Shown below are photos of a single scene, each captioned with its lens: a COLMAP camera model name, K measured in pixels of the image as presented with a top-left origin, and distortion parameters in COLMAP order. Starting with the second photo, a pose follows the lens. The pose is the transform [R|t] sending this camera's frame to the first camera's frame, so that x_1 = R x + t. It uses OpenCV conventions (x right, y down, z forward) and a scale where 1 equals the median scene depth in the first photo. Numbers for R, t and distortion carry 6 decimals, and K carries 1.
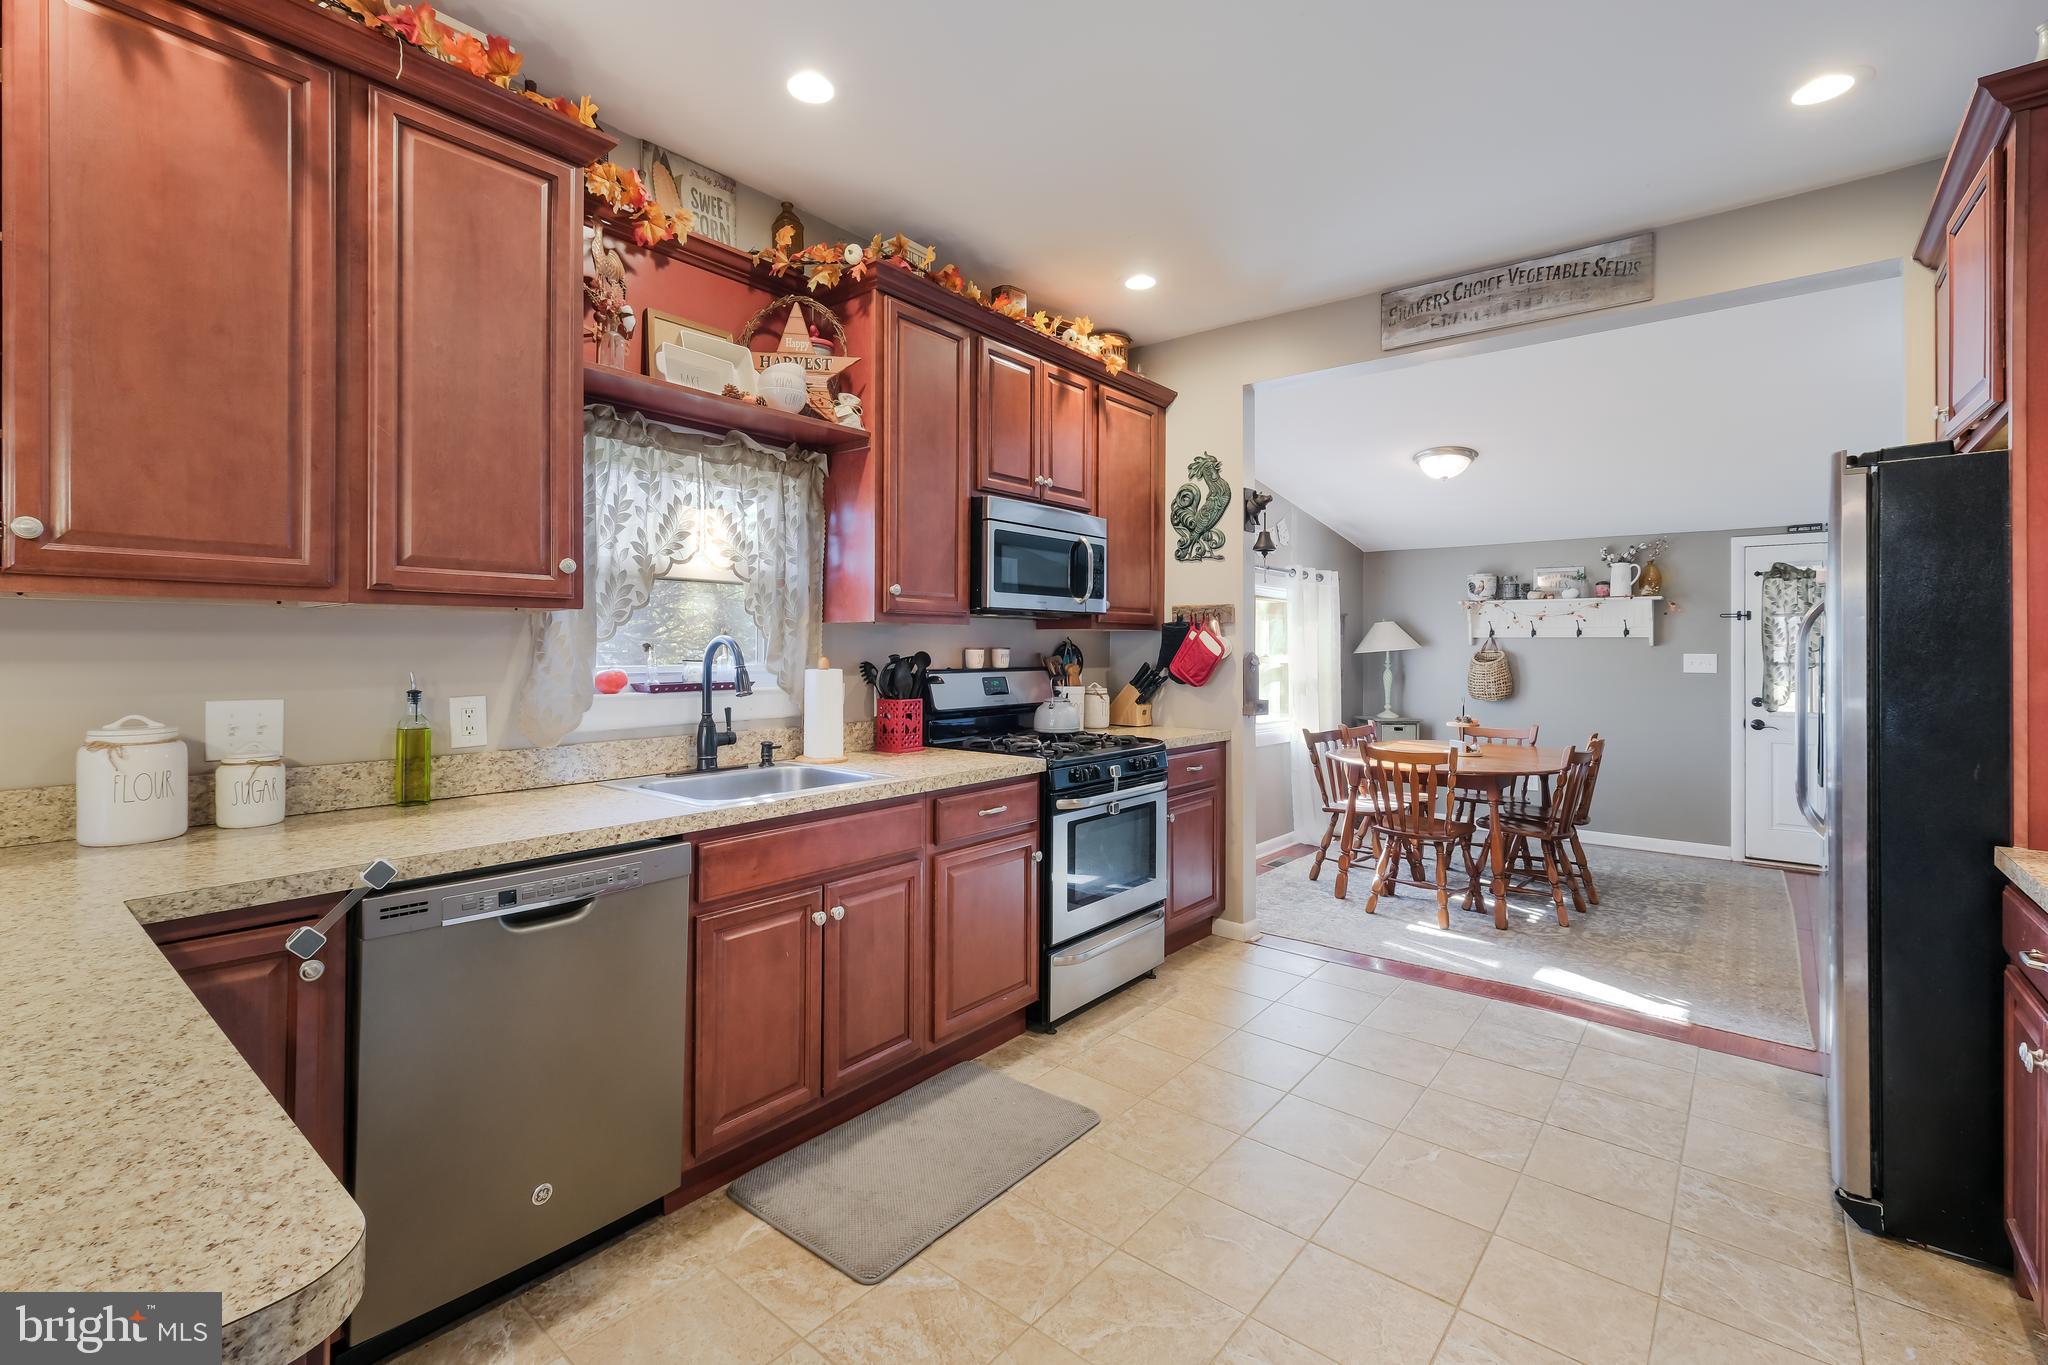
lens RADIAL K [[901.1, 0, 1010.0], [0, 901.1, 644.3], [0, 0, 1]] dist [0.005563, 0.000332]
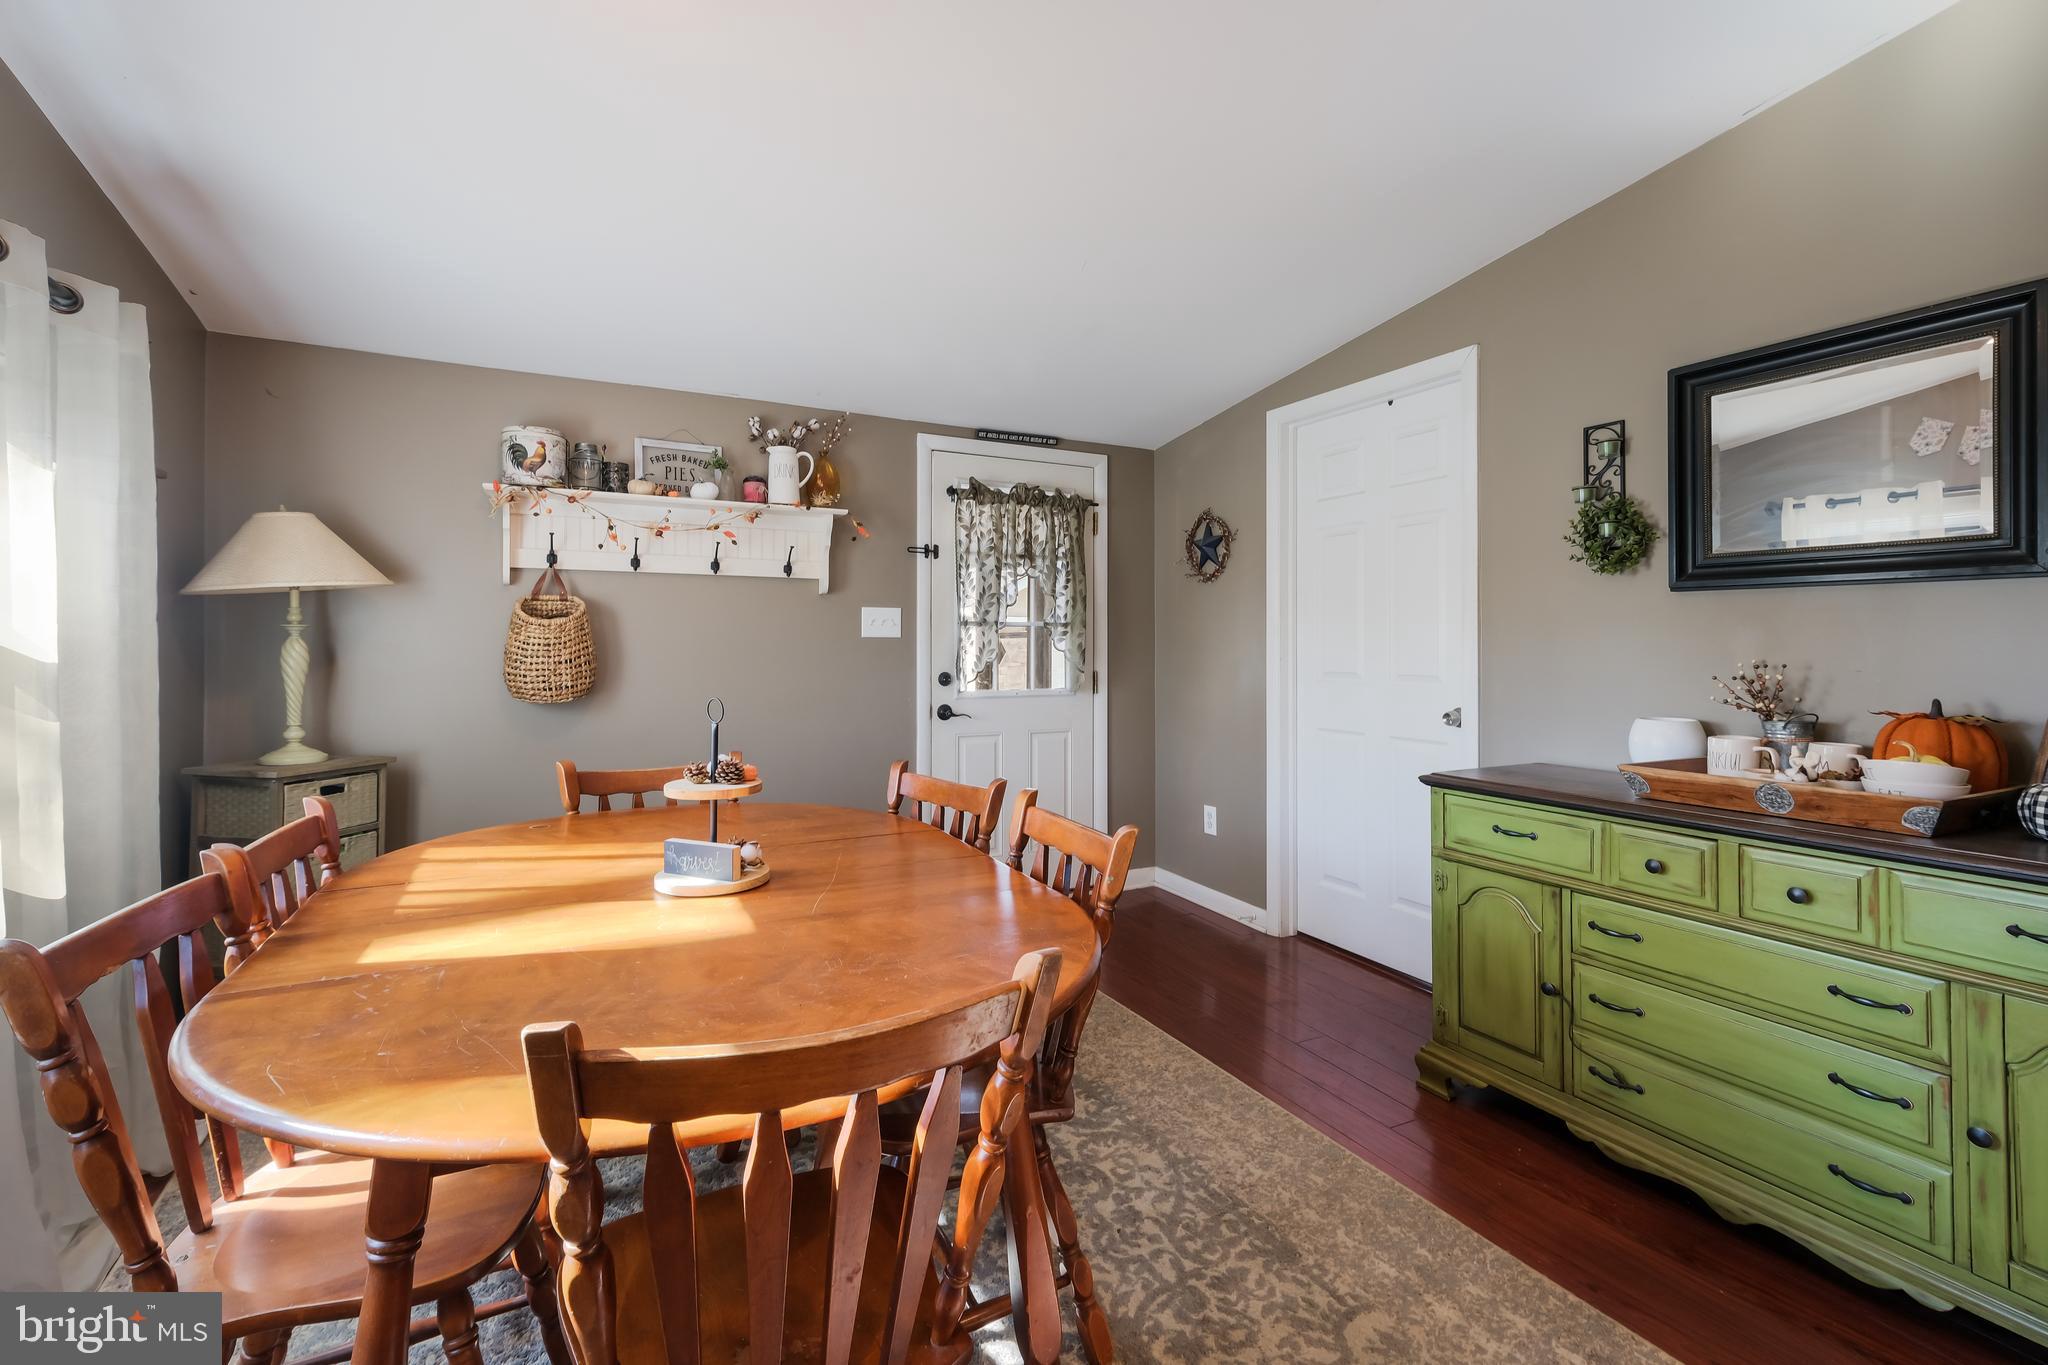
lens RADIAL K [[905.1, 0, 1023.3], [0, 905.1, 633.7], [0, 0, 1]] dist [0.004342, 0.000022]
pose [[0.381260, 0.004133, 0.924459, 0.330061], [-0.006462, 0.999977, -0.001806, 0.046126], [-0.924445, -0.005285, 0.381278, 1.037921]]
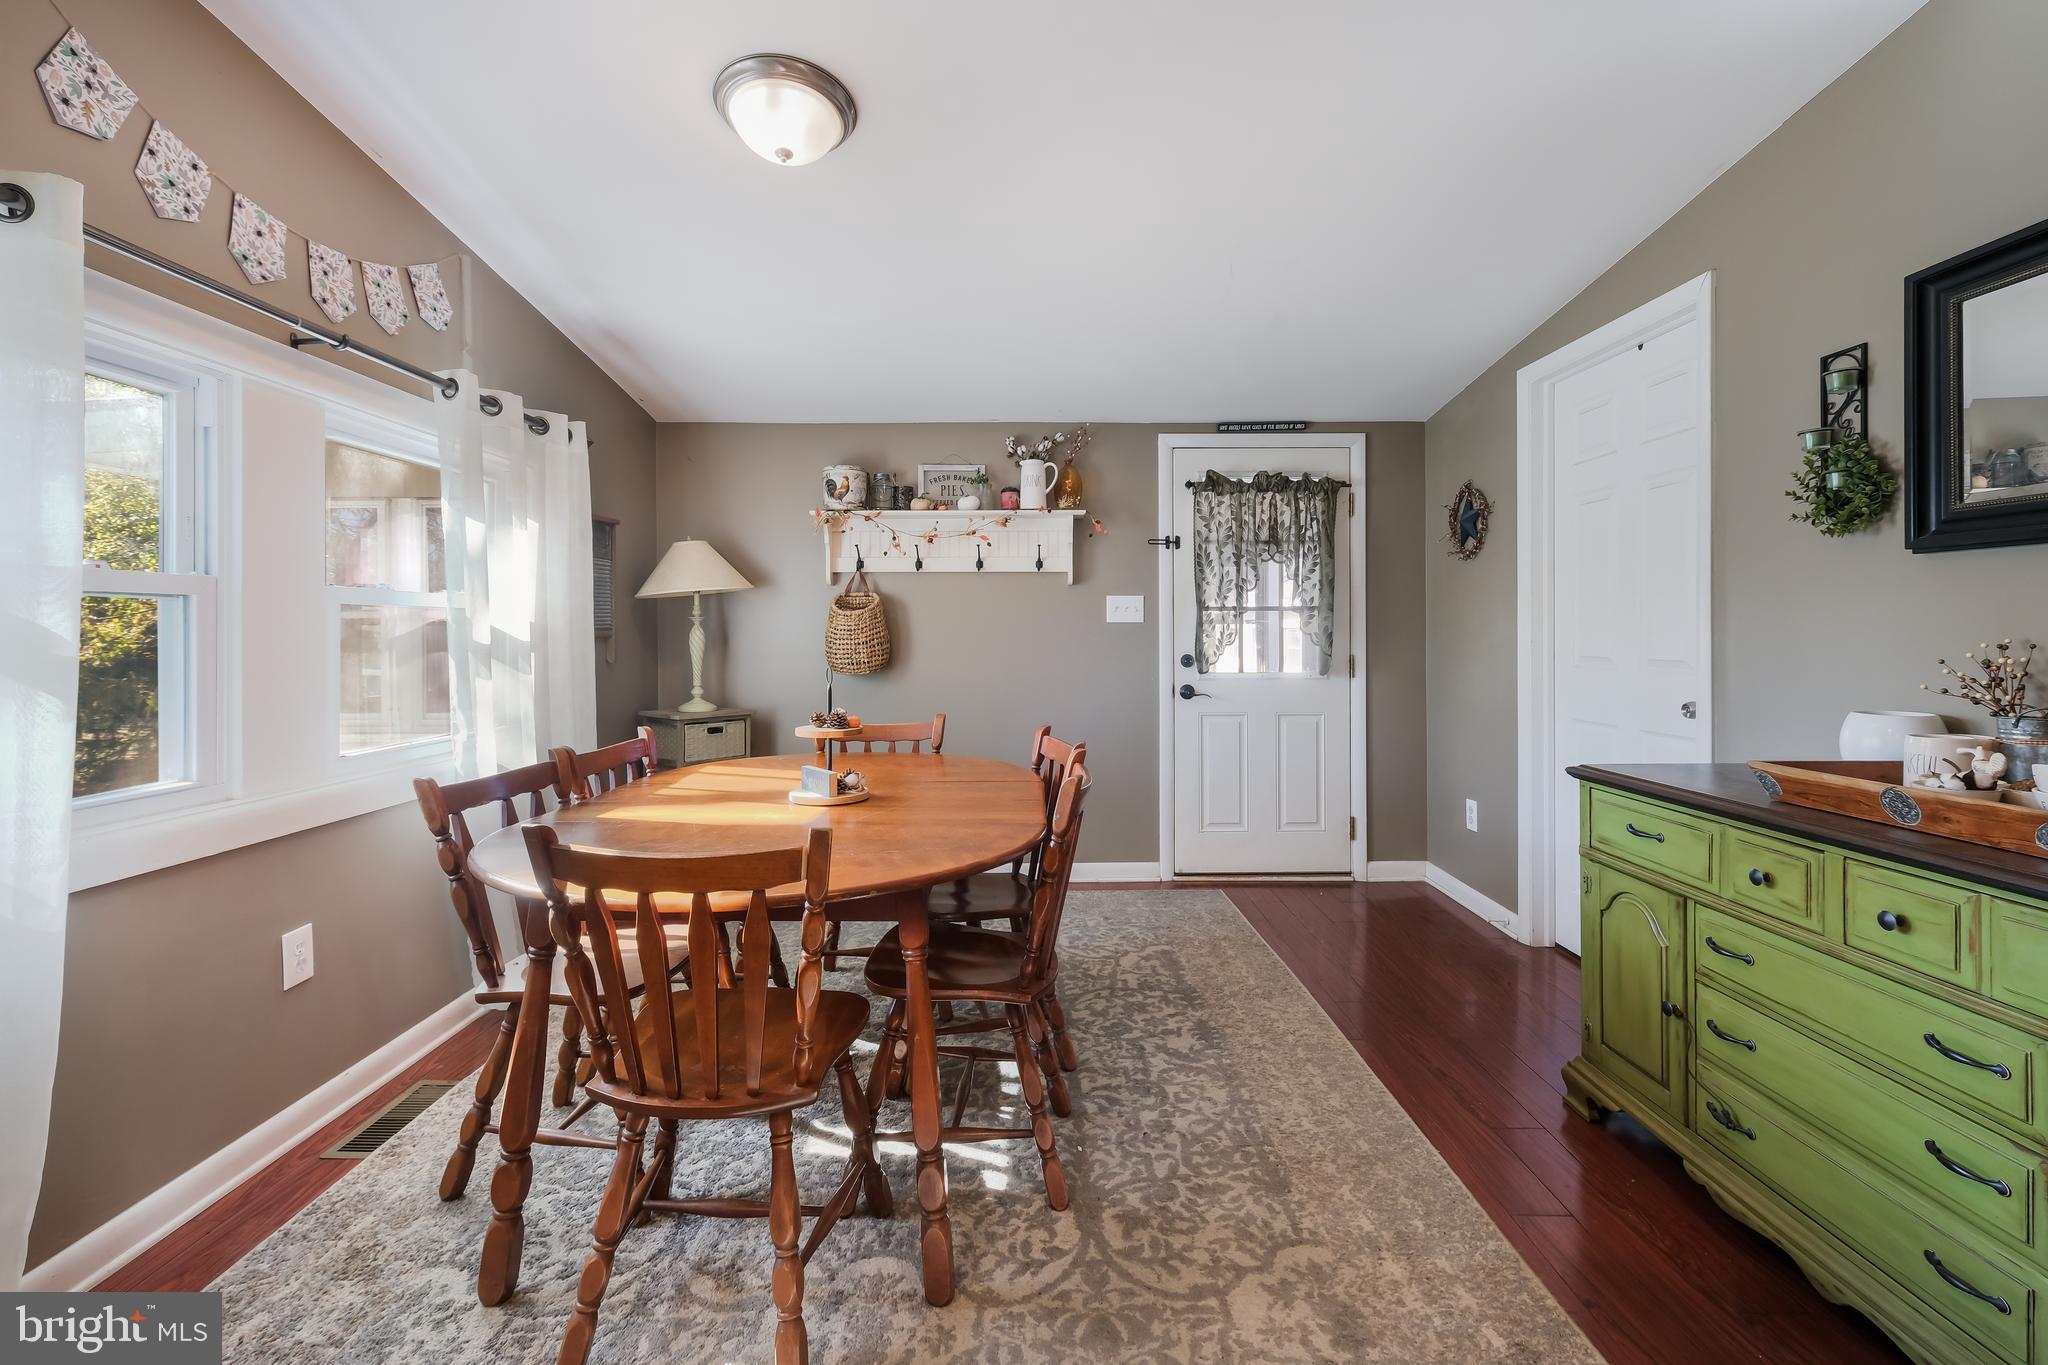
lens RADIAL K [[902.8, 0, 1023.5], [0, 902.8, 633.3], [0, 0, 1]] dist [-0.002853, -0.000336]
pose [[0.763180, -0.010772, 0.646096, 0.385548], [0.004001, 0.999921, 0.011944, 0.048709], [-0.646174, -0.006530, 0.763162, 0.801323]]
